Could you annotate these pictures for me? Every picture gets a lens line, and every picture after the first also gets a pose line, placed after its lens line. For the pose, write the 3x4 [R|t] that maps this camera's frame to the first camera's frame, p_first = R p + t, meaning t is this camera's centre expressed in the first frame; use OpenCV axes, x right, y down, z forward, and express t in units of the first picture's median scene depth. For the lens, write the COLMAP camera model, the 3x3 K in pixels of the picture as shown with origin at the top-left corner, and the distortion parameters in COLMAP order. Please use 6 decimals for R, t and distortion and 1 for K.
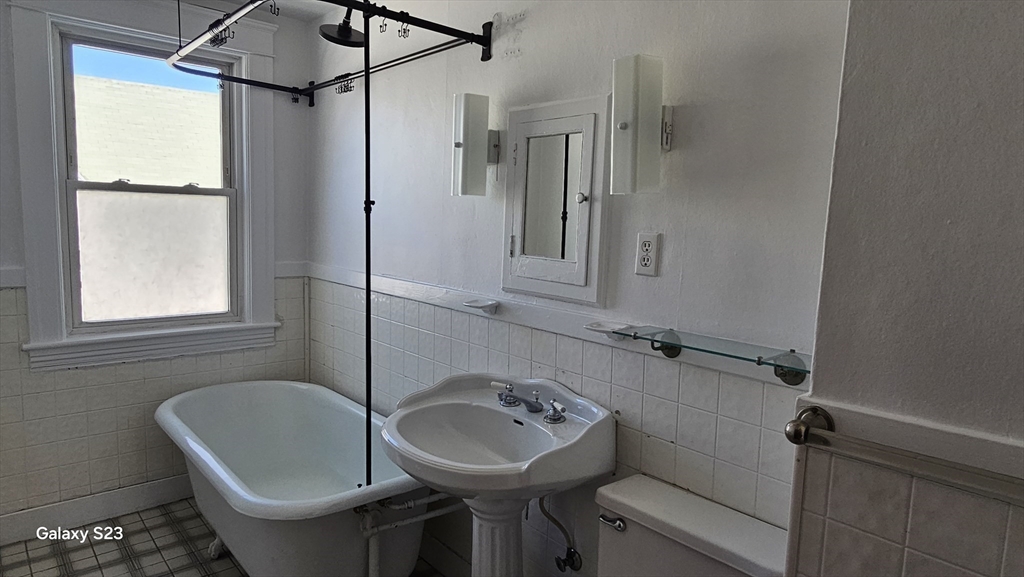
lens RADIAL K [[609.6, 0, 513.4], [0, 609.6, 290.5], [0, 0, 1]] dist [-0.004513, -0.000641]
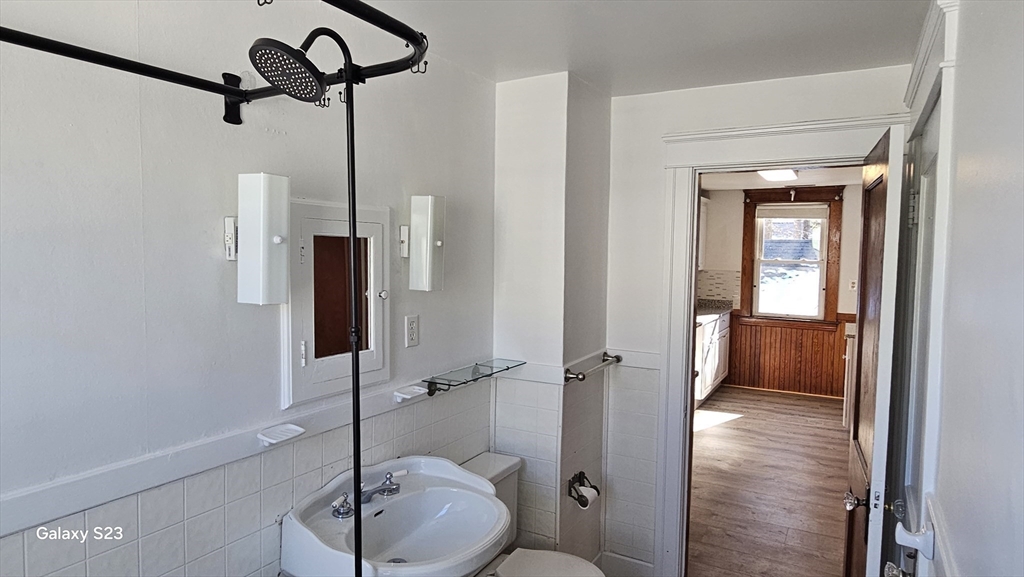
lens RADIAL K [[609.6, 0, 511.0], [0, 609.6, 288.5], [0, 0, 1]] dist [-0.004513, -0.000641]
pose [[-0.325327, -0.090607, 0.941250, -1.056245], [0.093549, 0.987432, 0.127387, -0.285732], [-0.940963, 0.129496, -0.312762, 1.118191]]
